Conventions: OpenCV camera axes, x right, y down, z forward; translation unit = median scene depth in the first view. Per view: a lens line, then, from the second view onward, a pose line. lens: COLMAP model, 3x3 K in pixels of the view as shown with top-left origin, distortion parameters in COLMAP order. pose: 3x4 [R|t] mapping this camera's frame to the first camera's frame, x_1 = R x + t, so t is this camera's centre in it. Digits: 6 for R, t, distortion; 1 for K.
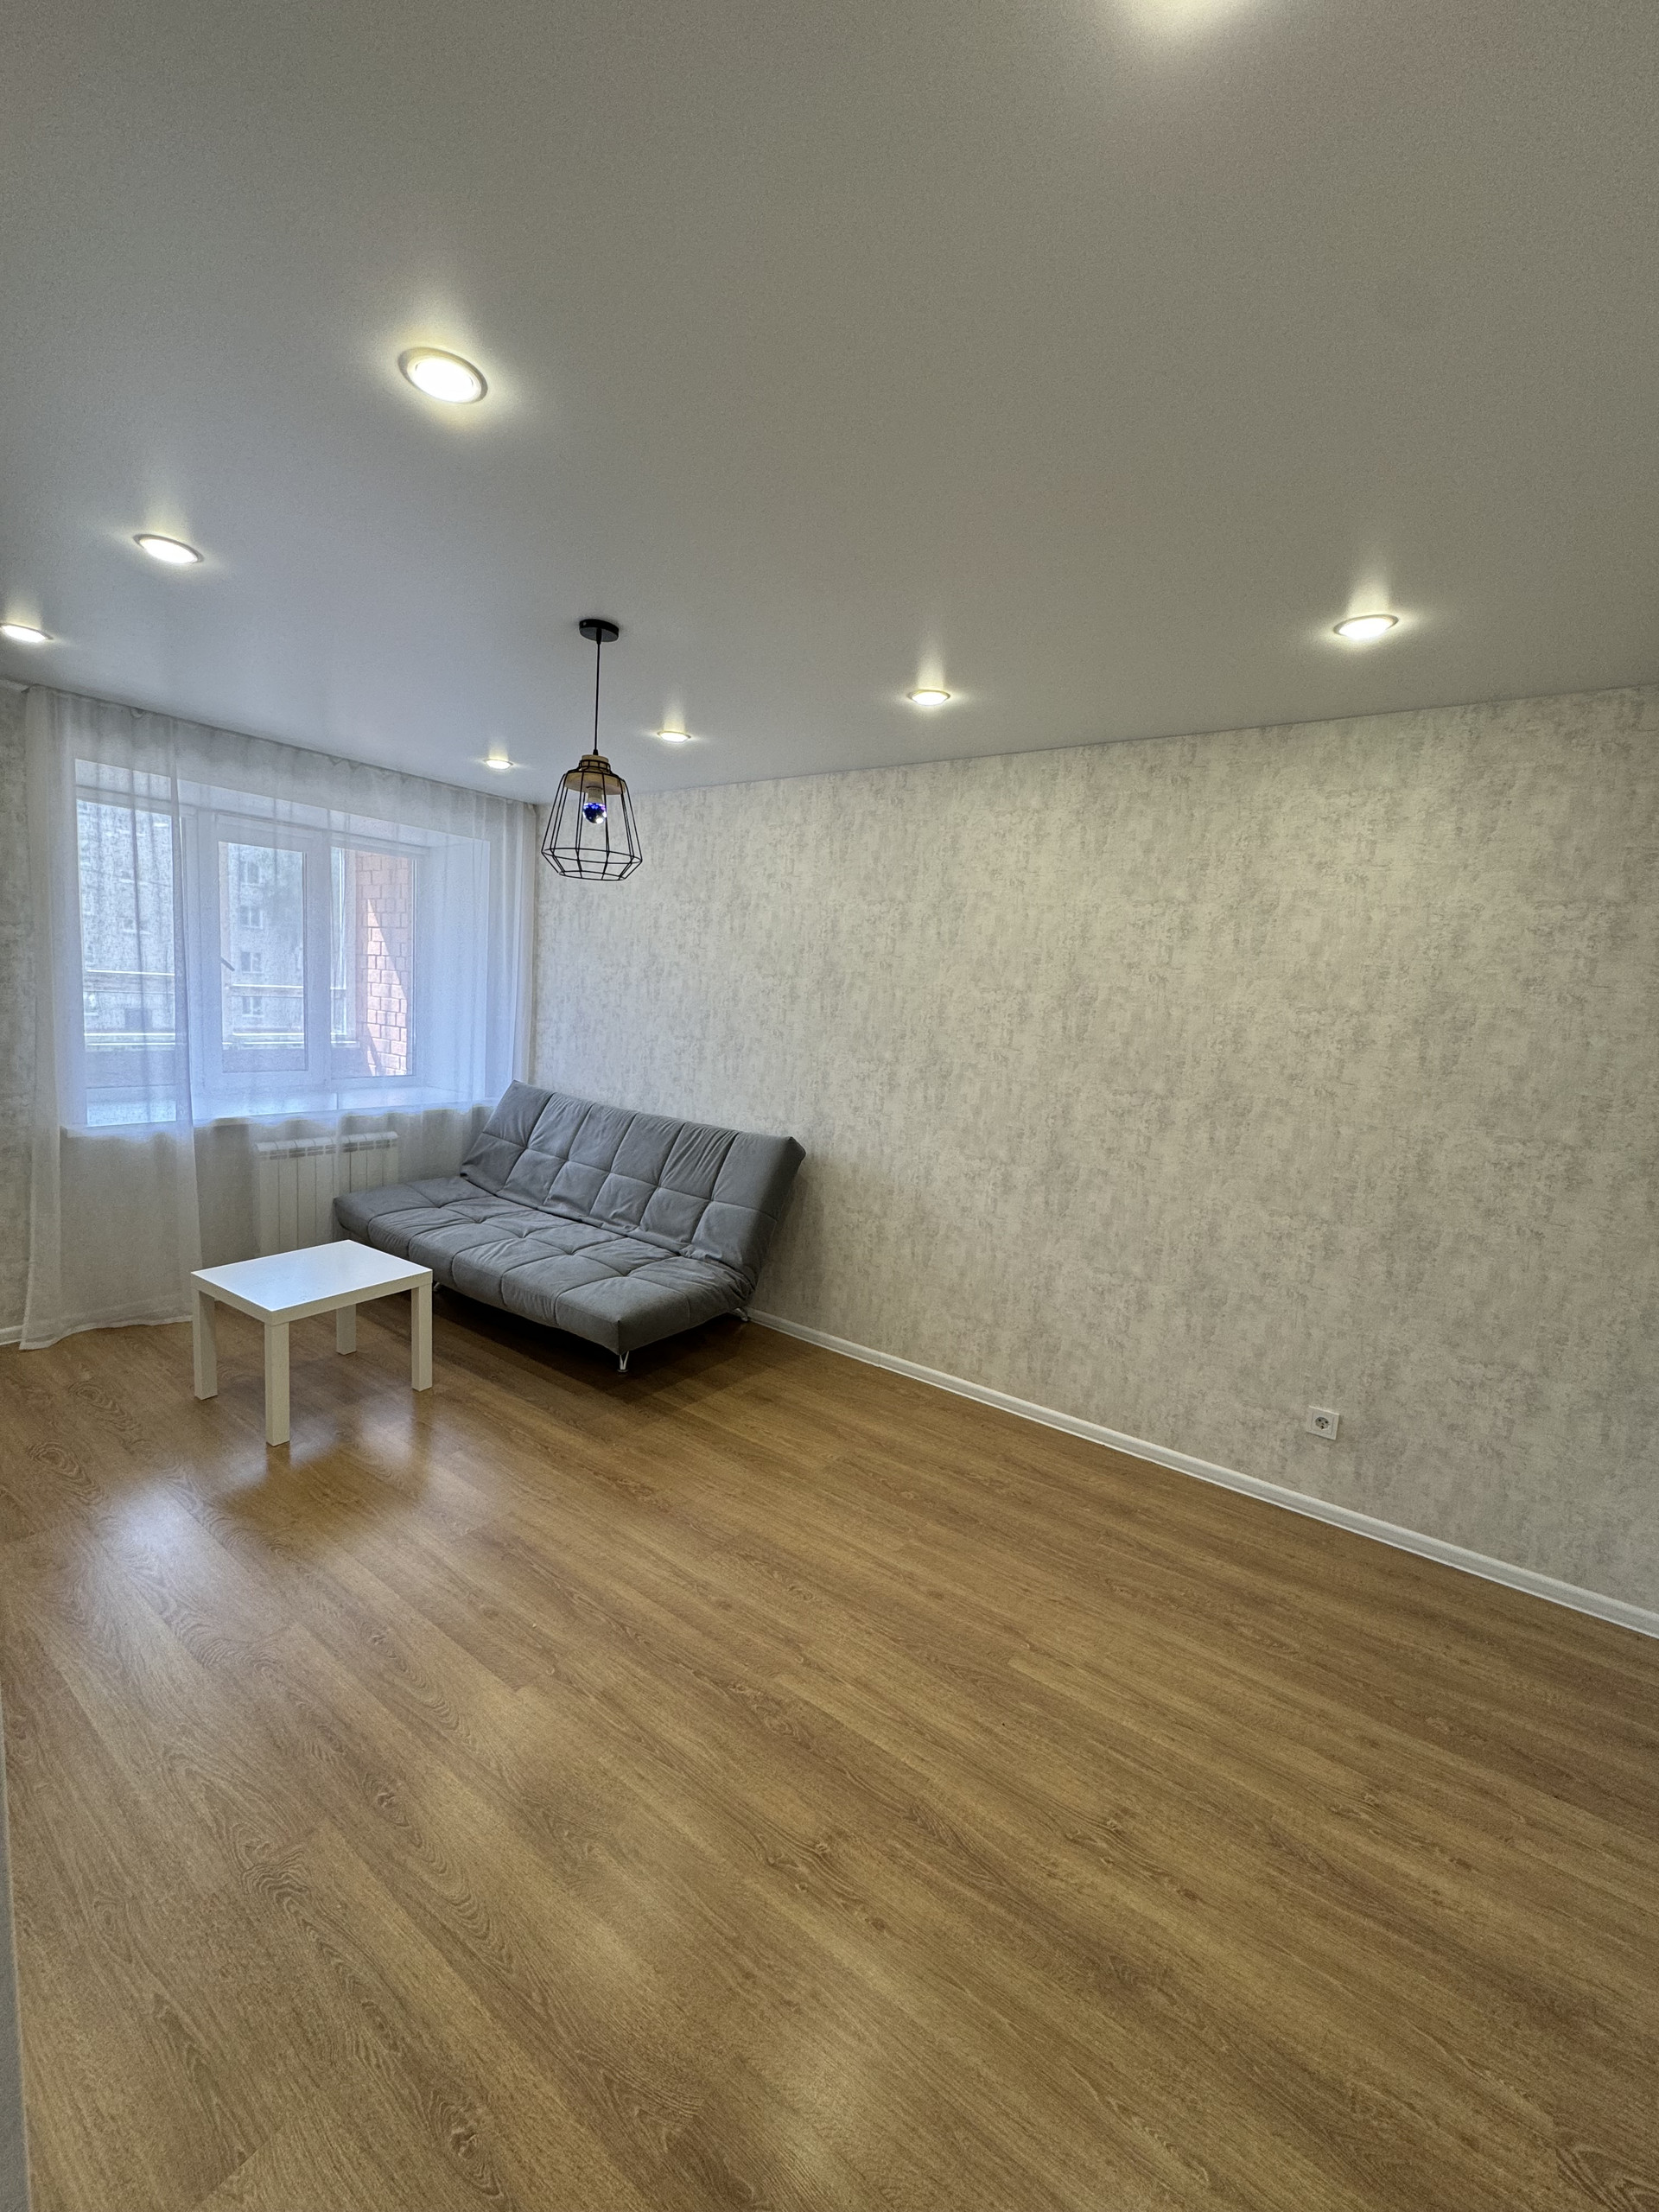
lens RADIAL K [[880.7, 0, 825.6], [0, 880.7, 1098.5], [0, 0, 1]] dist [0.000234, -0.000022]
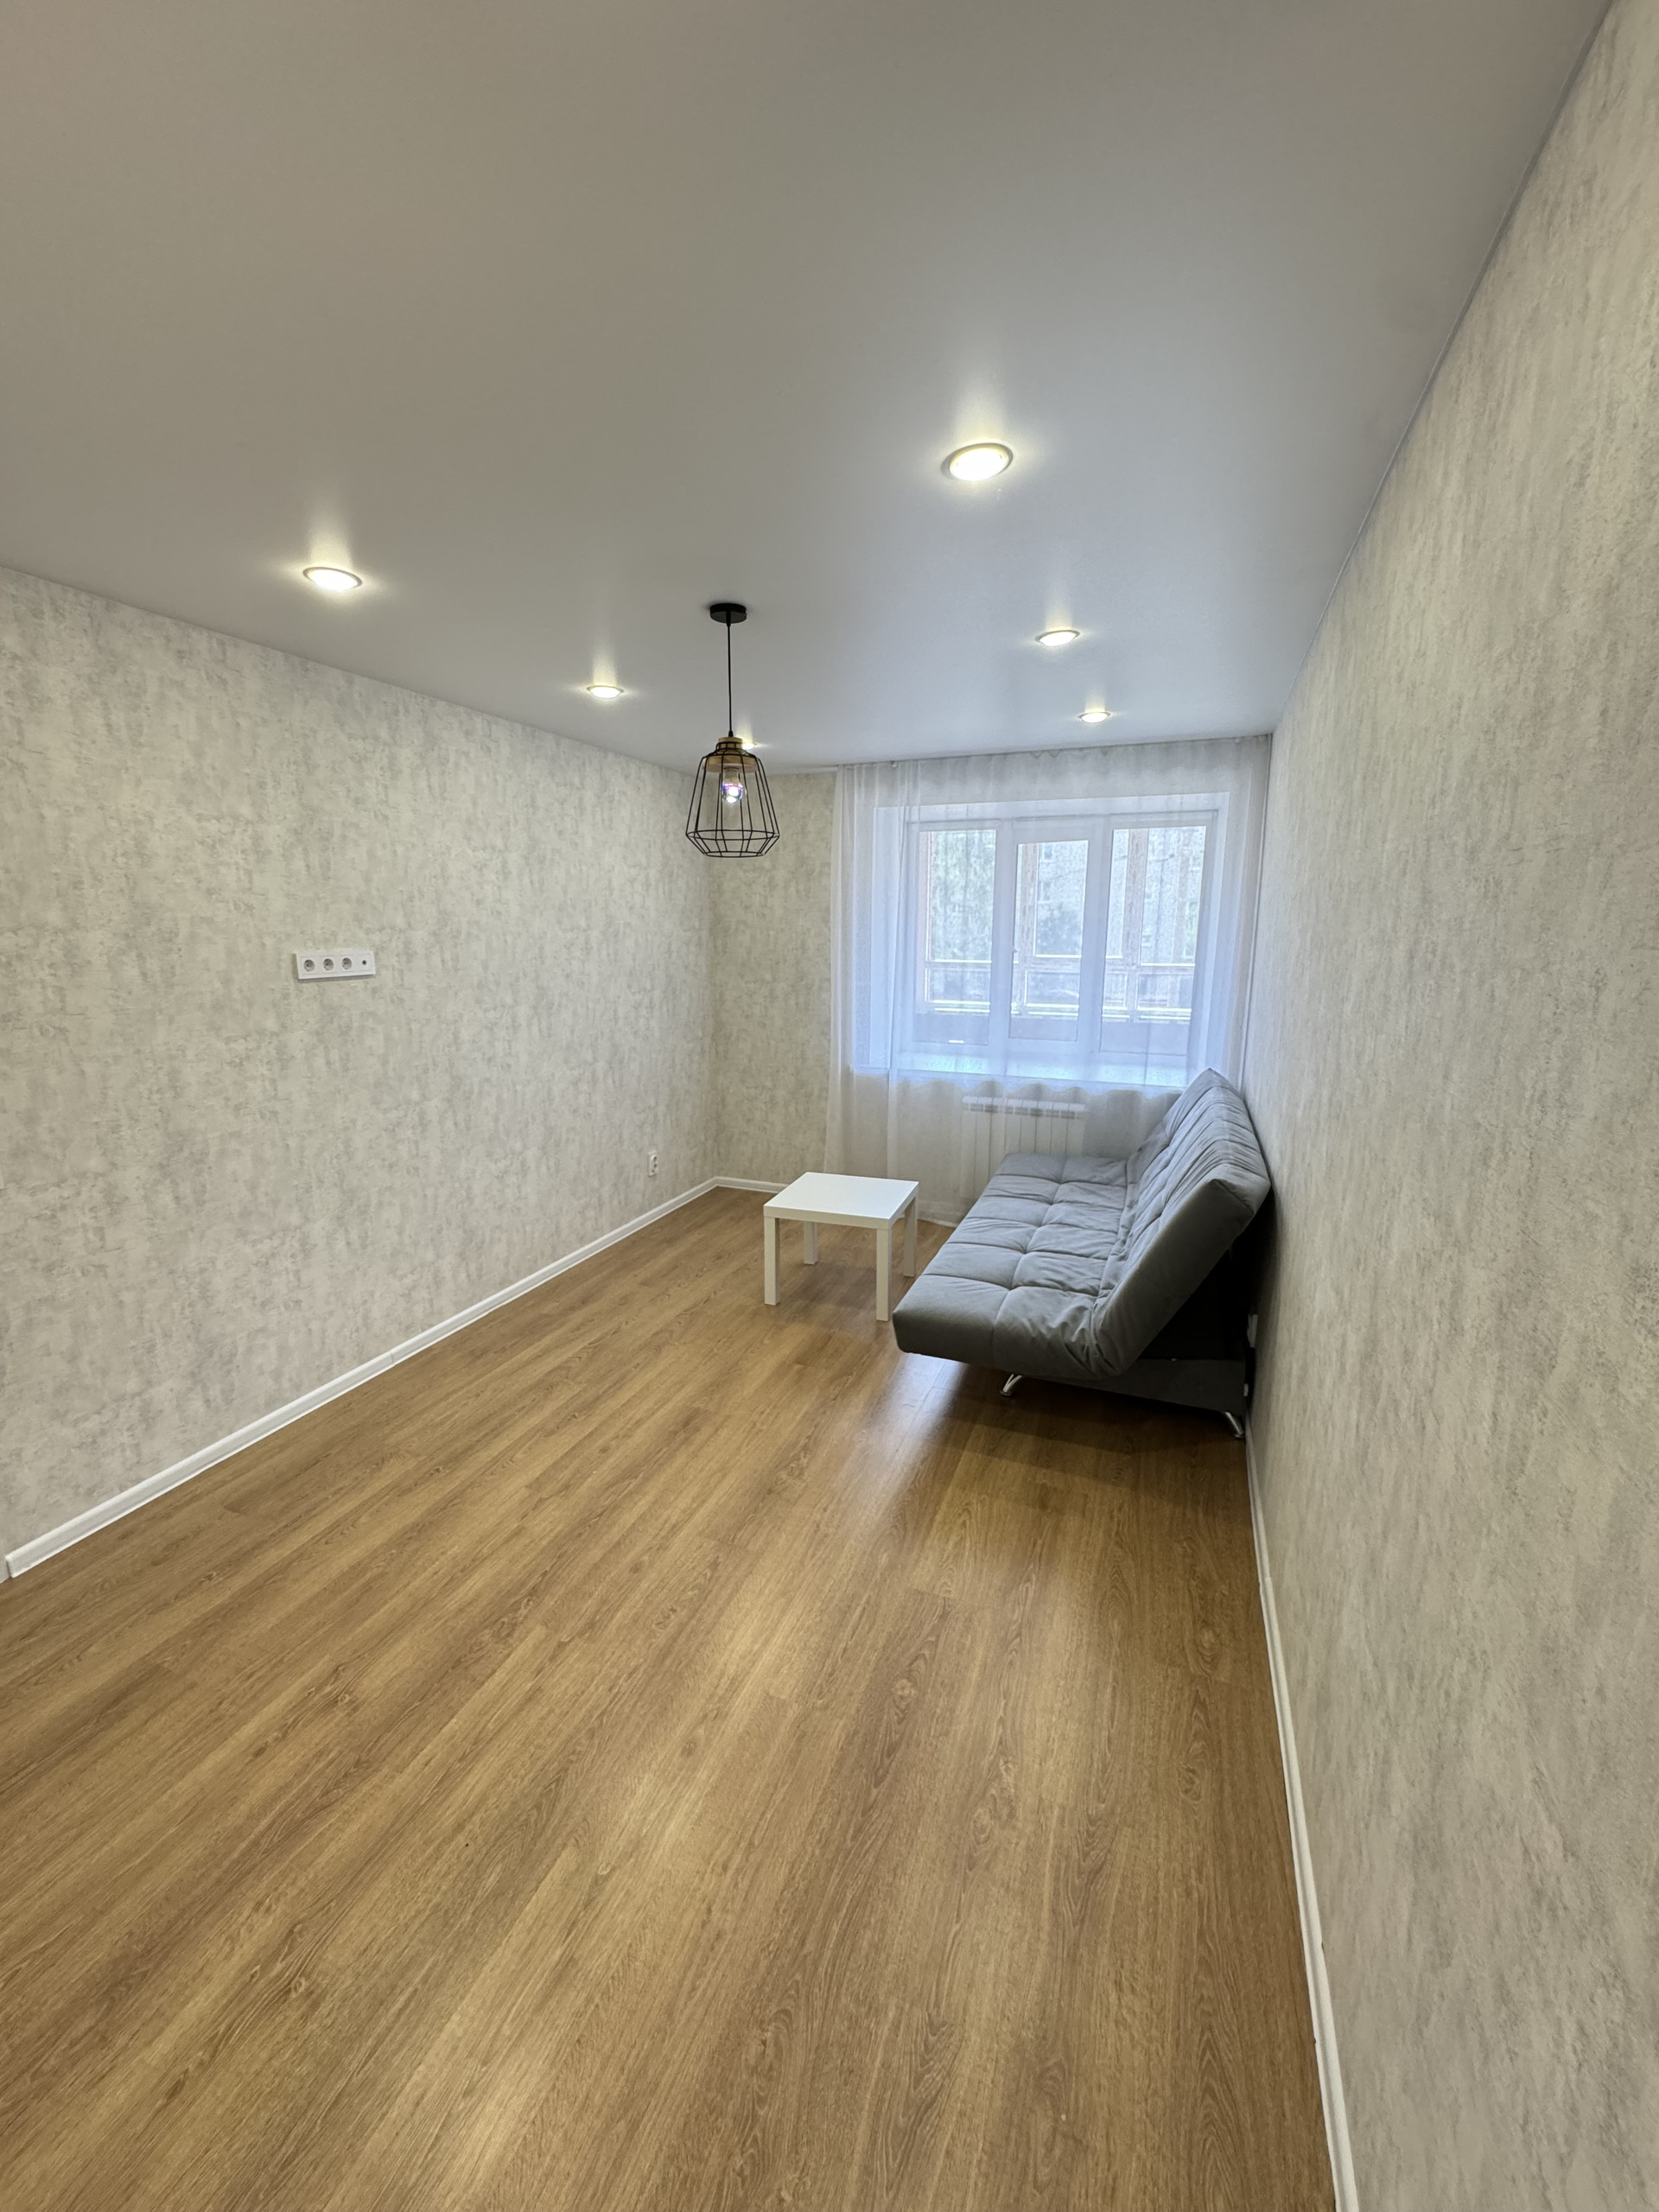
lens RADIAL K [[880.7, 0, 825.6], [0, 880.7, 1098.5], [0, 0, 1]] dist [0.000234, -0.000022]
pose [[0.245765, 0.123024, -0.961491, 0.809684], [-0.101243, 0.989746, 0.100761, -0.082740], [0.964028, 0.072581, 0.255700, 0.865104]]
